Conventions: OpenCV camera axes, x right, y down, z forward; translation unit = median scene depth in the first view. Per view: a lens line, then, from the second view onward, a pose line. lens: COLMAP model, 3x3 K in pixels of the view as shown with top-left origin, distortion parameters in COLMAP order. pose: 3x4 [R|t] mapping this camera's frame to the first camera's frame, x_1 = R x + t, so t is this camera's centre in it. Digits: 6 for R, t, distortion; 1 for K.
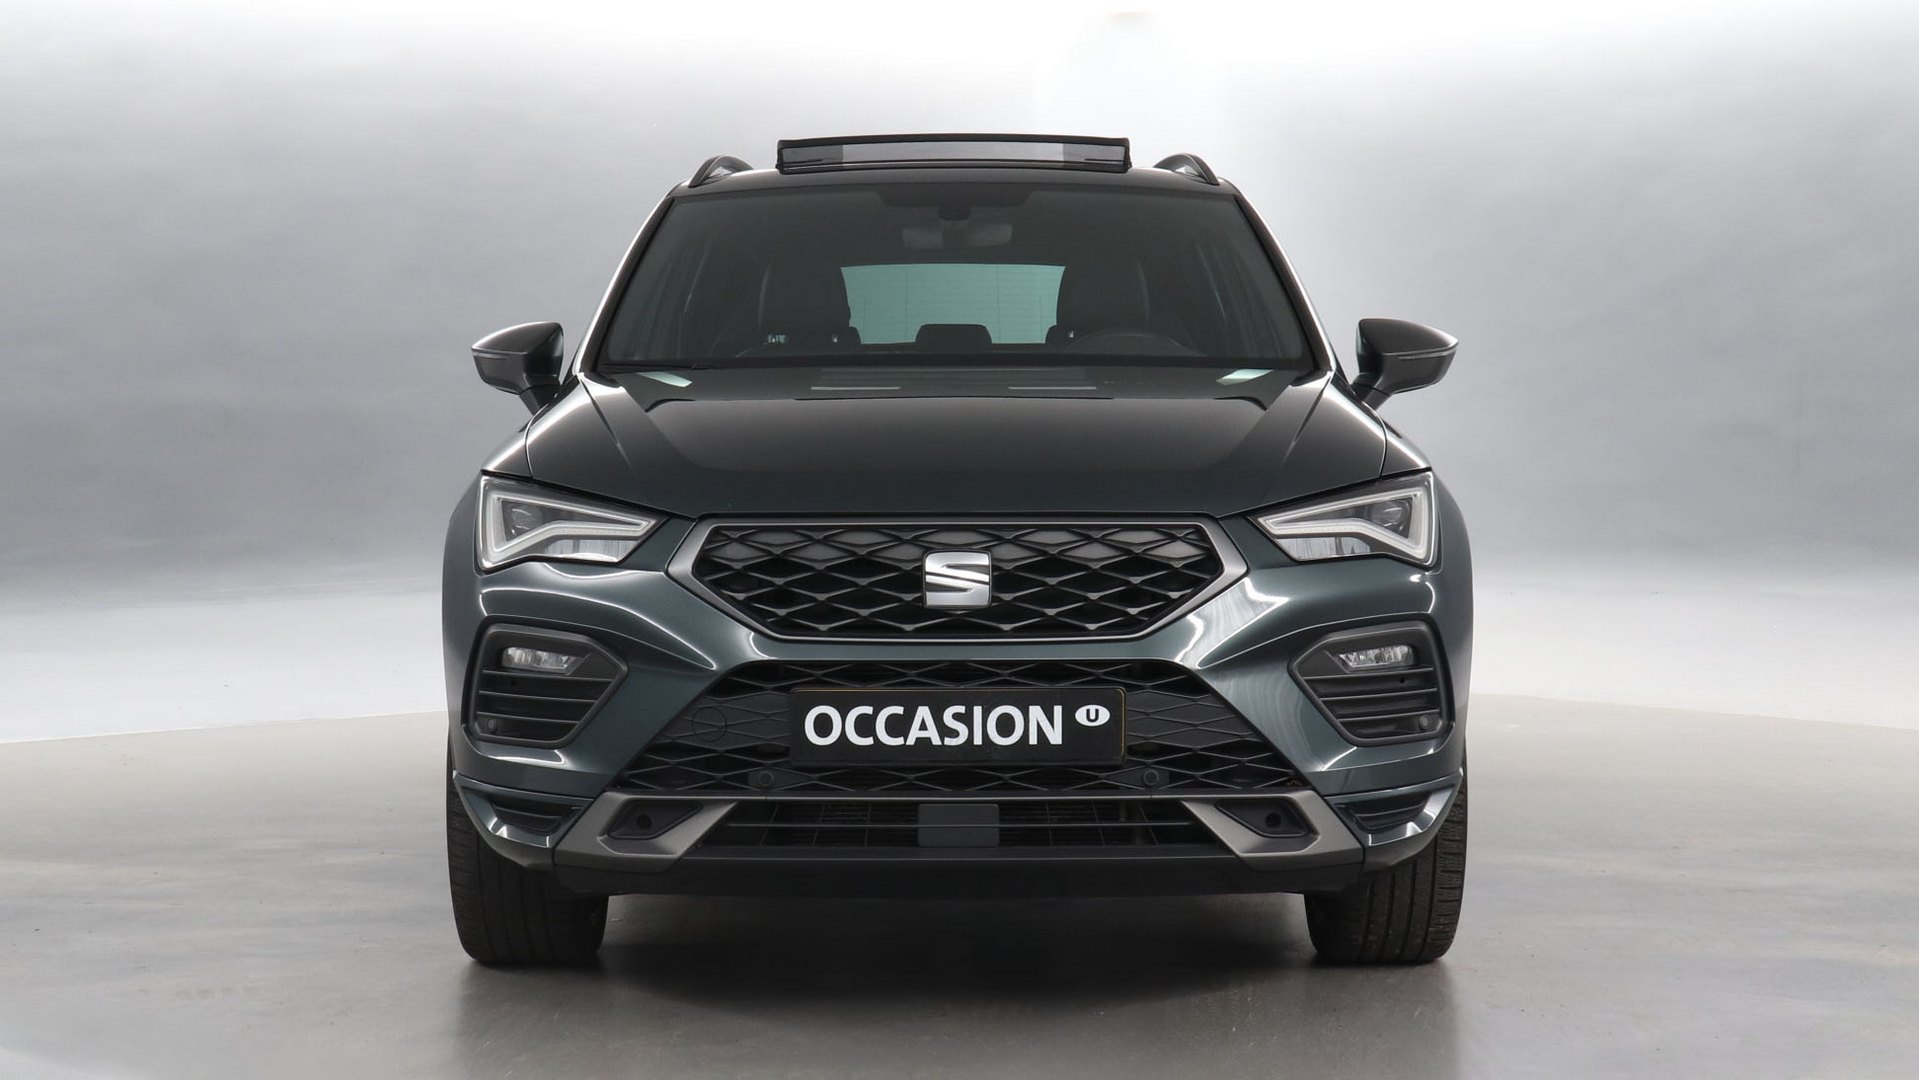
lens RADIAL K [[3264.3, 0, 959.5], [0, 3264.3, 540.0], [0, 0, 1]] dist [-0.028059, -4.560325]
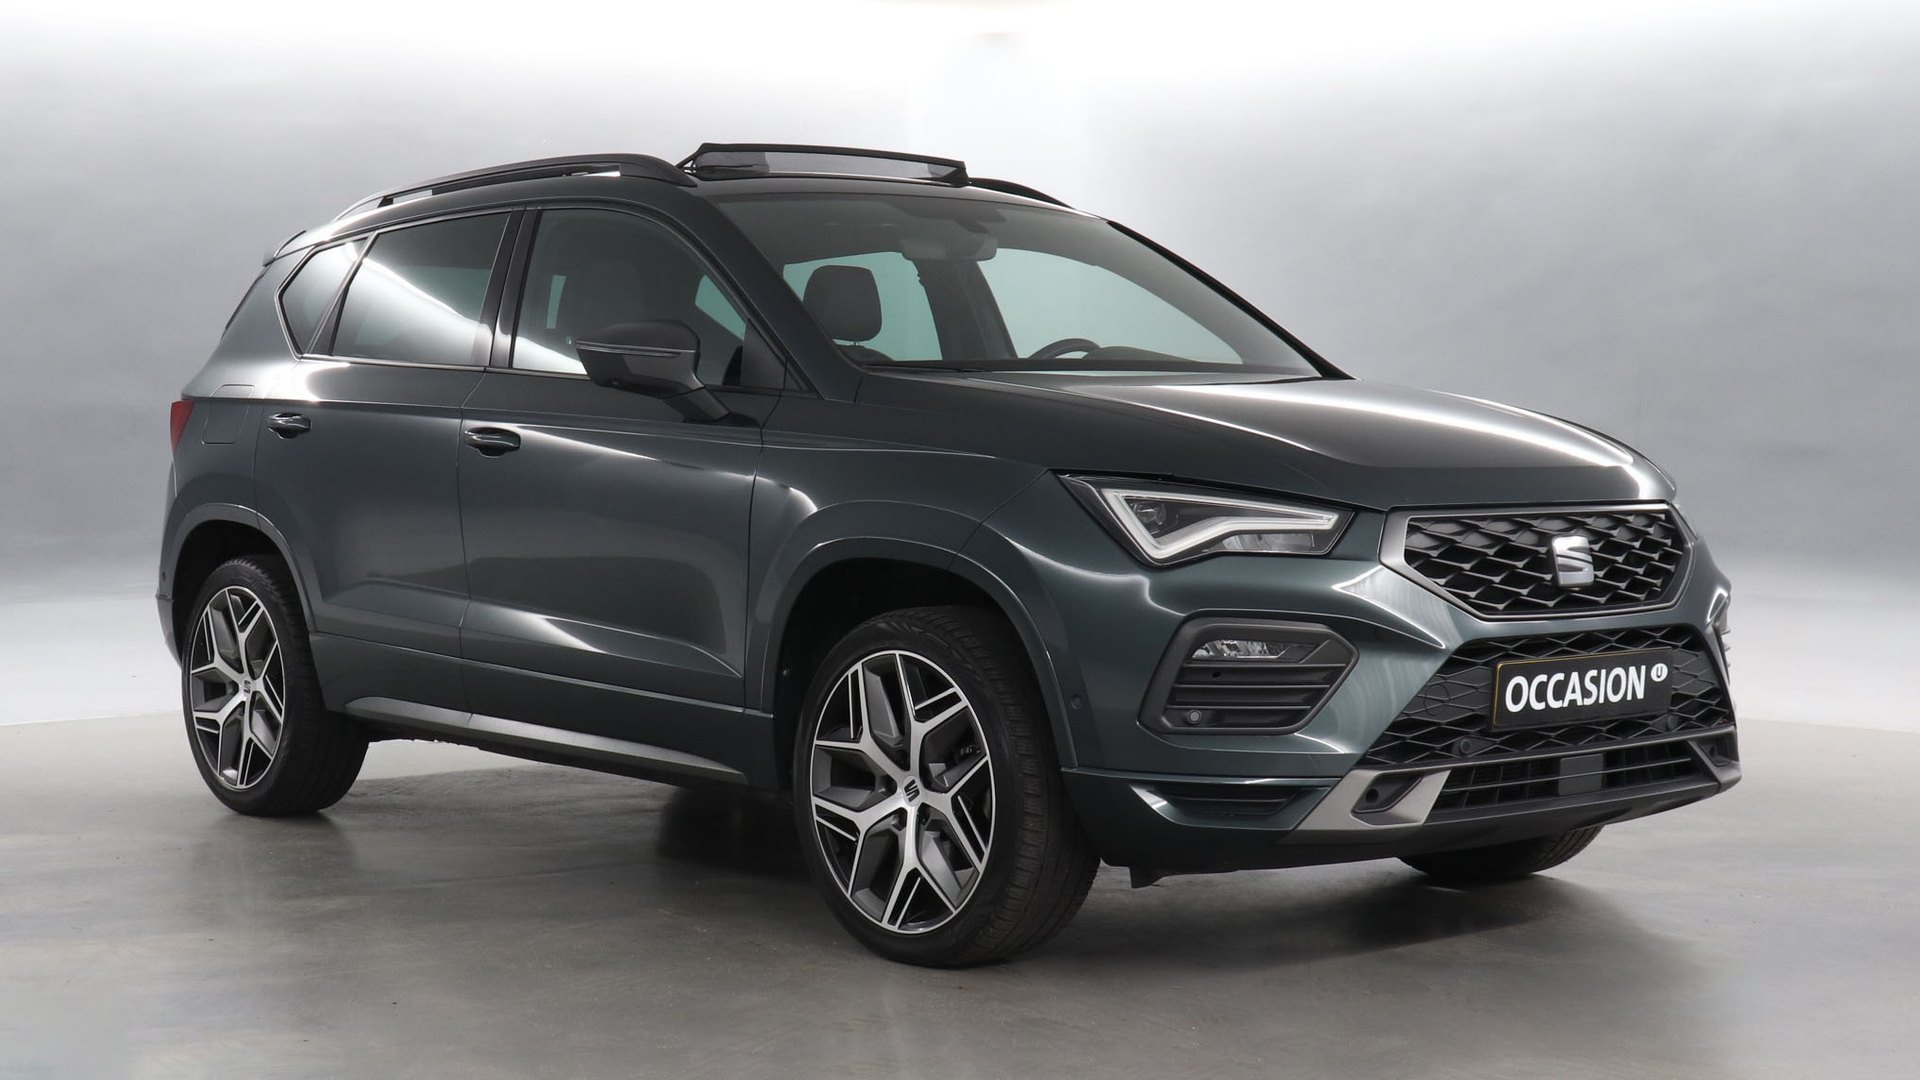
lens RADIAL K [[3266.0, 0, 960.0], [0, 3266.0, 540.0], [0, 0, 1]] dist [-0.028059, -4.560325]
pose [[0.741327, -0.020300, 0.670837, -0.922117], [0.025998, 0.999661, 0.001521, -0.002448], [-0.670641, 0.016313, 0.741603, 0.300912]]
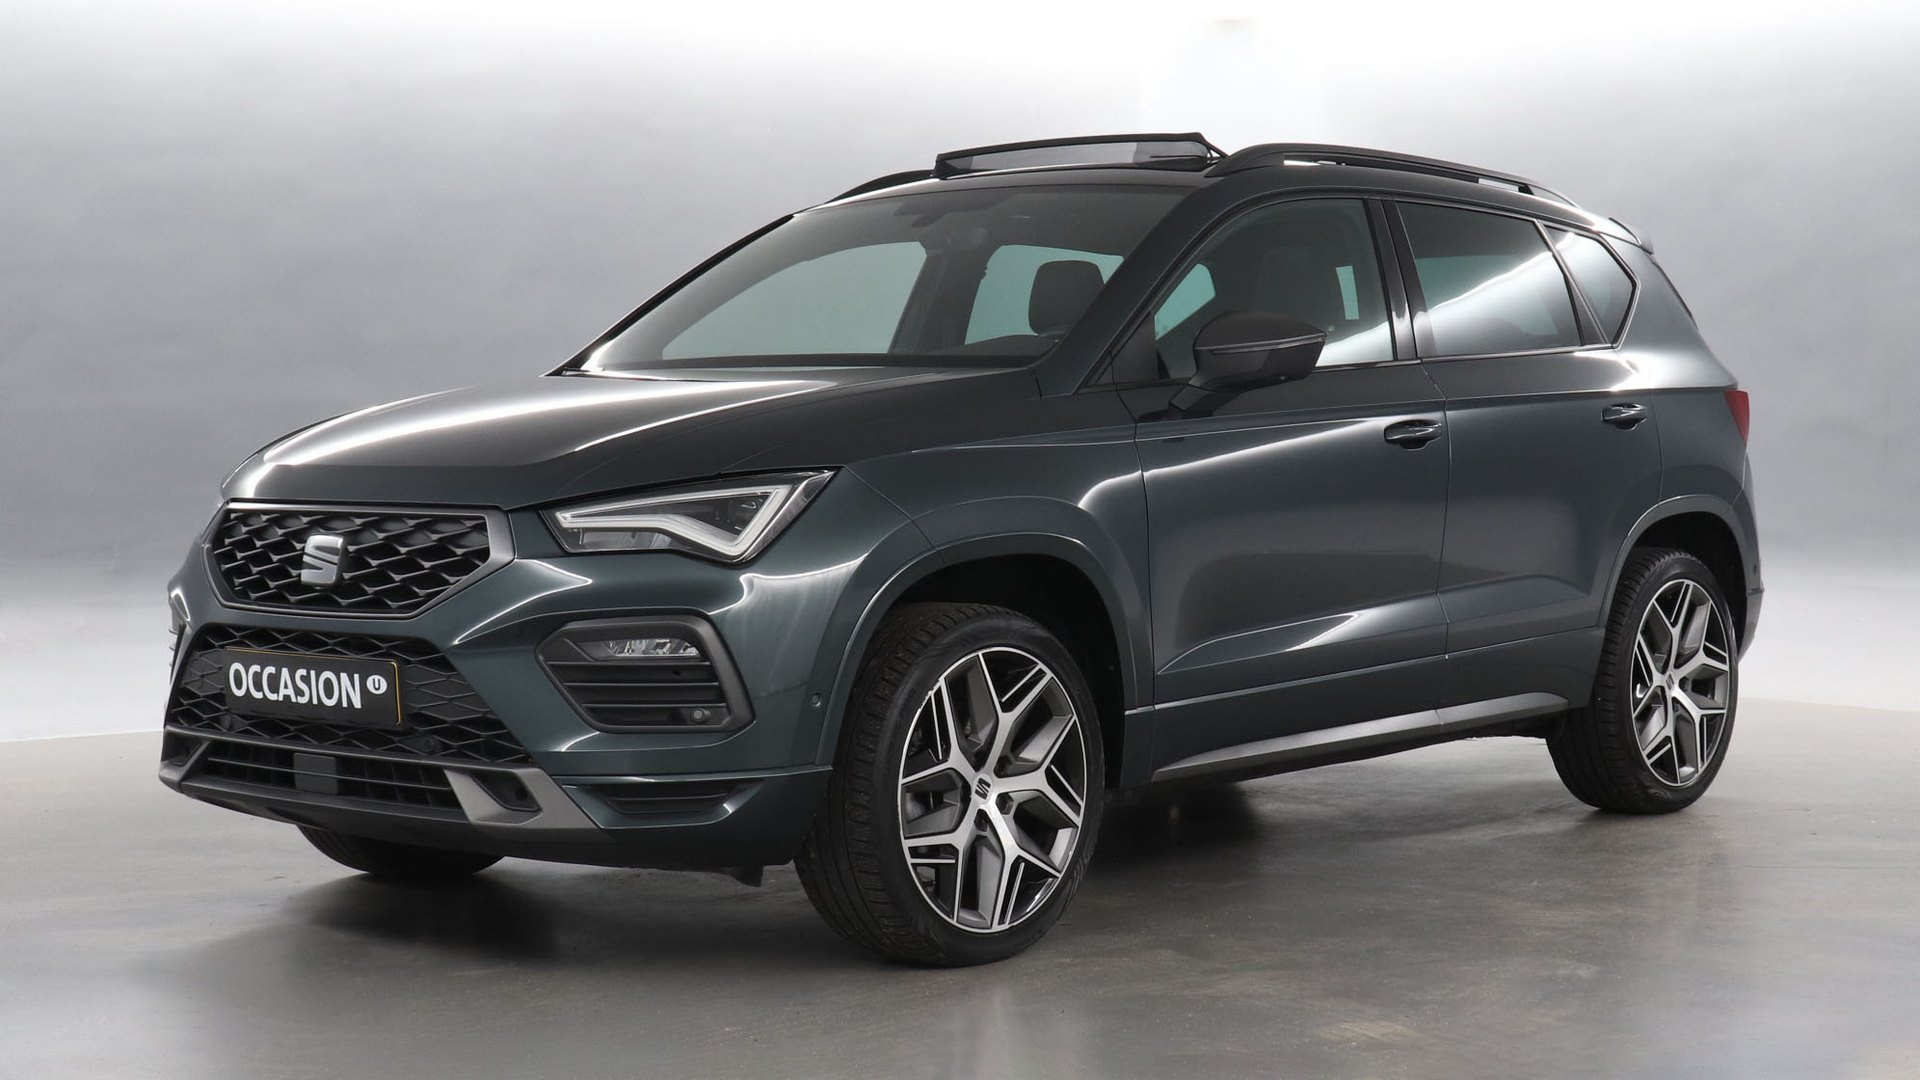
lens RADIAL K [[3266.0, 0, 960.0], [0, 3266.0, 540.0], [0, 0, 1]] dist [-0.028059, -4.560325]
pose [[0.757274, 0.025827, -0.652587, 0.910386], [-0.023758, 0.999646, 0.011993, -0.013728], [0.652665, 0.006422, 0.757619, 0.285056]]
